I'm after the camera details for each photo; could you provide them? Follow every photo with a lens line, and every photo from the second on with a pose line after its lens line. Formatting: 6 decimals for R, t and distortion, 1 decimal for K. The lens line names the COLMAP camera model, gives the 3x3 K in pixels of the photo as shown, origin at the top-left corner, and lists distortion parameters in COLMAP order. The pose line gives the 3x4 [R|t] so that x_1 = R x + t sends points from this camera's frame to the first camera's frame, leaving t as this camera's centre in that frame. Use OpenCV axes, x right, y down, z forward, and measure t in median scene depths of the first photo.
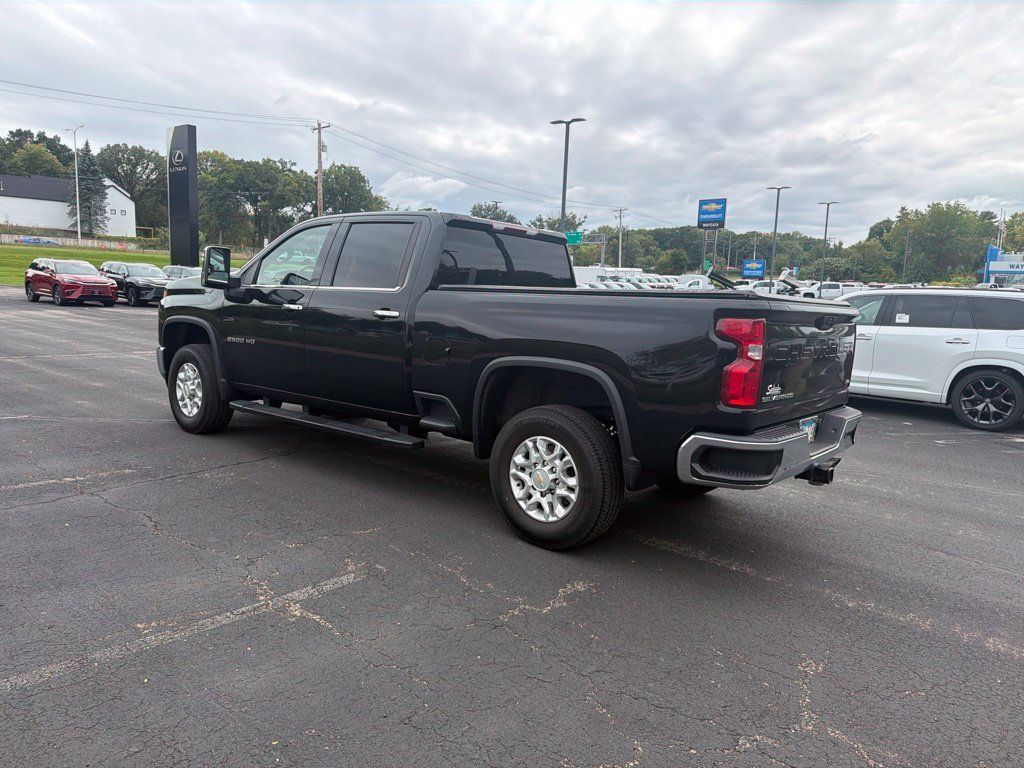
lens RADIAL K [[716.0, 0, 514.7], [0, 716.0, 380.6], [0, 0, 1]] dist [0.048684, -0.062959]
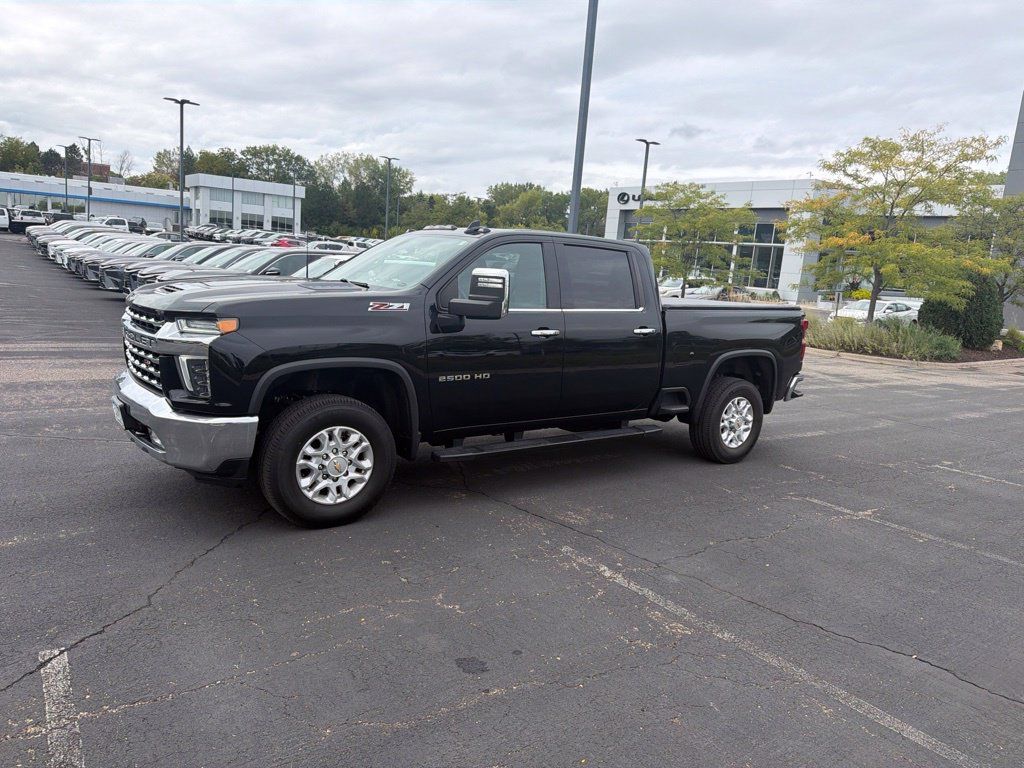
lens RADIAL K [[717.3, 0, 514.1], [0, 717.3, 387.3], [0, 0, 1]] dist [0.045282, -0.060501]
pose [[0.248244, -0.186207, 0.950632, -1.149458], [0.059985, 0.982423, 0.176770, -0.186604], [-0.966839, 0.013142, 0.255050, 0.740751]]
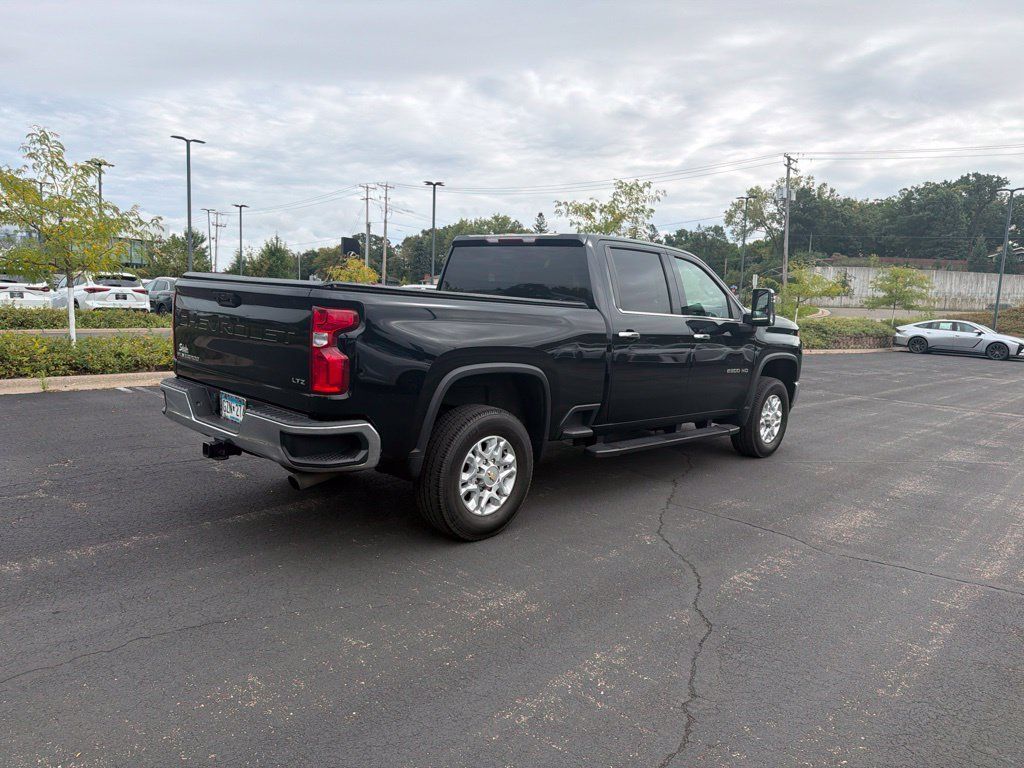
lens RADIAL K [[718.0, 0, 513.0], [0, 718.0, 385.4], [0, 0, 1]] dist [0.042805, -0.054450]
pose [[-0.069877, 0.064739, -0.995453, 0.959418], [-0.178383, 0.980997, 0.076320, -0.075085], [0.981477, 0.182904, -0.057001, 0.995714]]
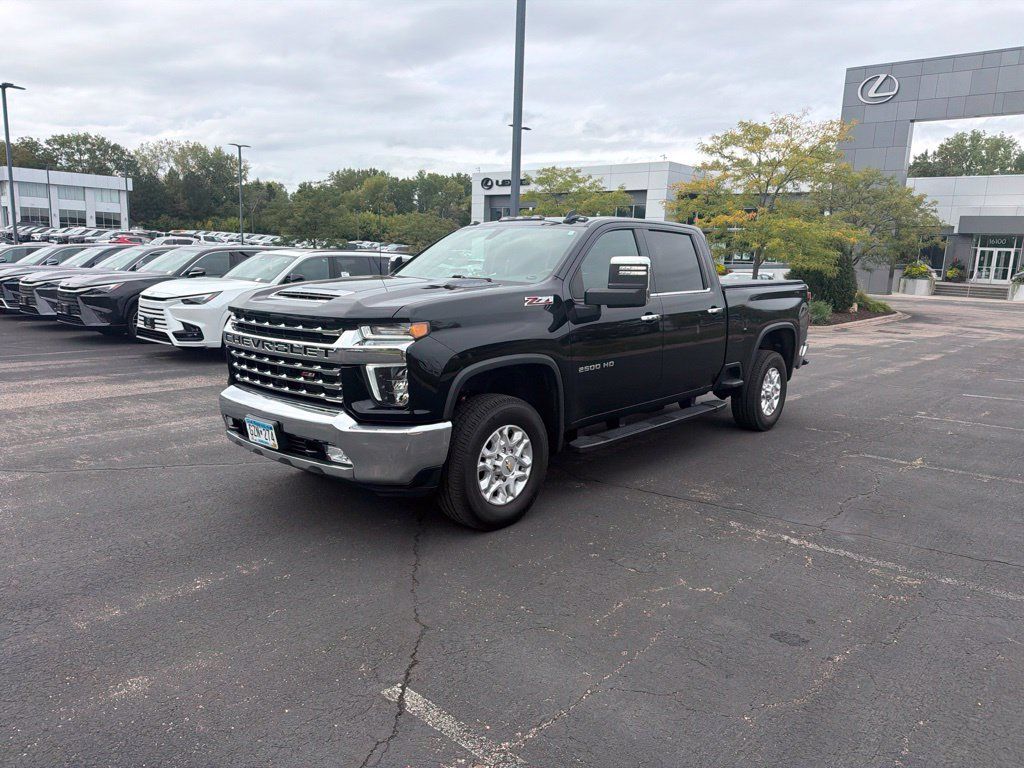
lens RADIAL K [[715.1, 0, 514.6], [0, 715.1, 387.3], [0, 0, 1]] dist [0.052321, -0.065873]
pose [[0.039680, -0.215720, 0.975649, -1.193499], [0.097738, 0.972573, 0.211065, -0.215983], [-0.994421, 0.086983, 0.059676, 1.053021]]
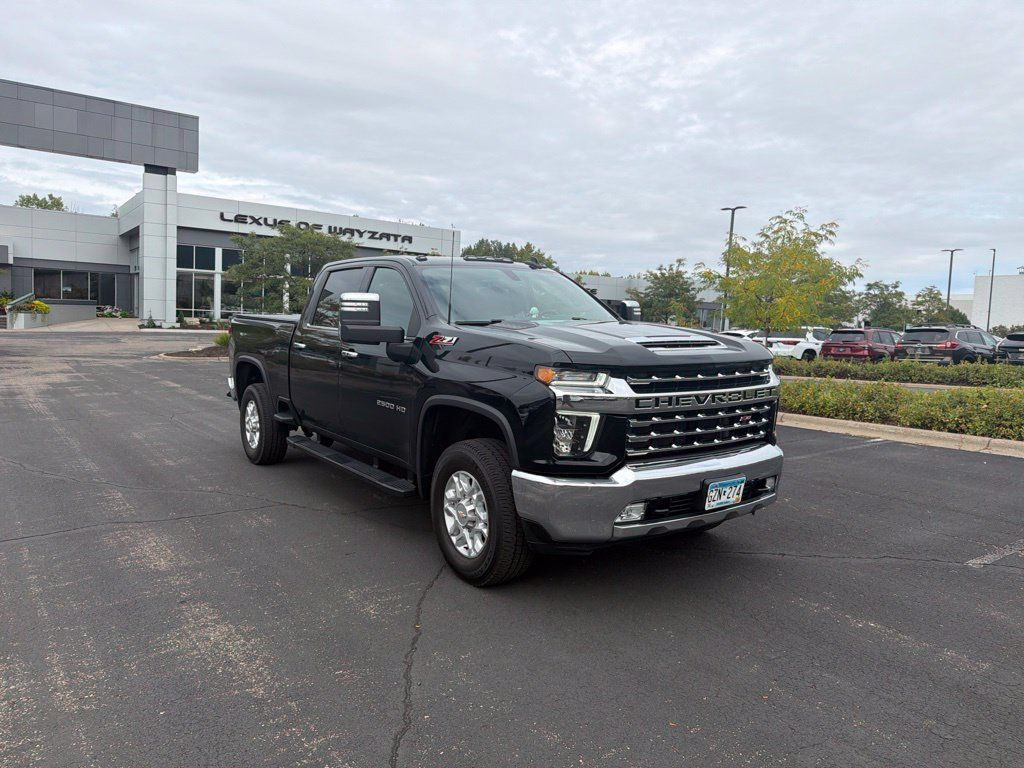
lens RADIAL K [[716.0, 0, 514.7], [0, 716.0, 380.6], [0, 0, 1]] dist [0.048684, -0.062959]
pose [[-0.965164, -0.090226, 0.245597, -0.495847], [-0.036449, 0.975874, 0.215271, -0.279504], [-0.259095, 0.198820, -0.945167, 1.982710]]
